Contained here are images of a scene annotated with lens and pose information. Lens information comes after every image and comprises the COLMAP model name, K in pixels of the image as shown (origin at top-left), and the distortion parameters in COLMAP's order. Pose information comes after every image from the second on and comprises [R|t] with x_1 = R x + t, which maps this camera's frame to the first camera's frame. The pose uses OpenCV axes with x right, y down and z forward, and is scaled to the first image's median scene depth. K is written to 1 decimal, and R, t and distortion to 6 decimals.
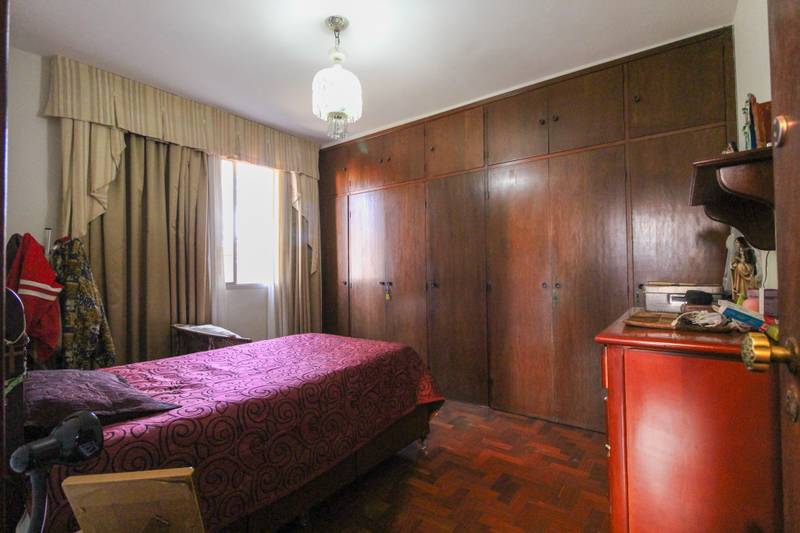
lens RADIAL K [[367.0, 0, 400.8], [0, 367.0, 267.2], [0, 0, 1]] dist [0.002802, -0.006881]
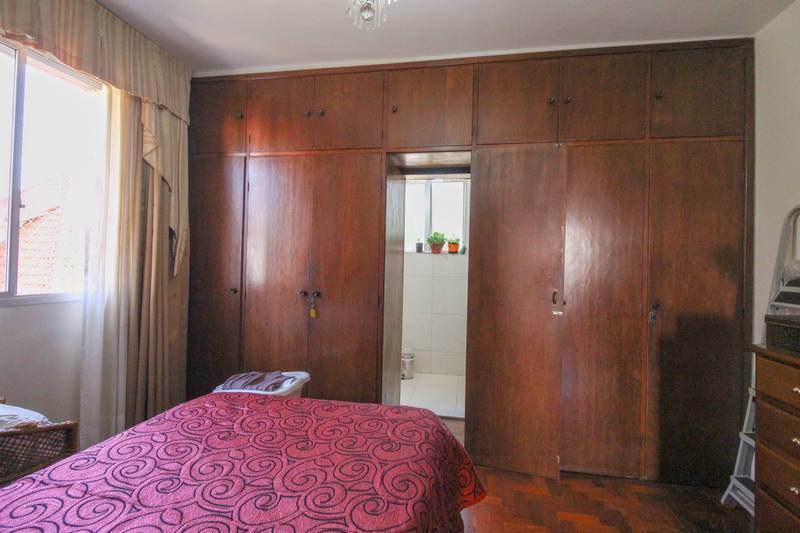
lens RADIAL K [[367.0, 0, 401.3], [0, 367.0, 268.6], [0, 0, 1]] dist [0.002802, -0.006881]
pose [[0.896422, 0.033623, 0.441925, -0.193502], [-0.040937, 0.999137, 0.007020, -0.014239], [-0.441308, -0.024384, 0.897025, 0.313049]]
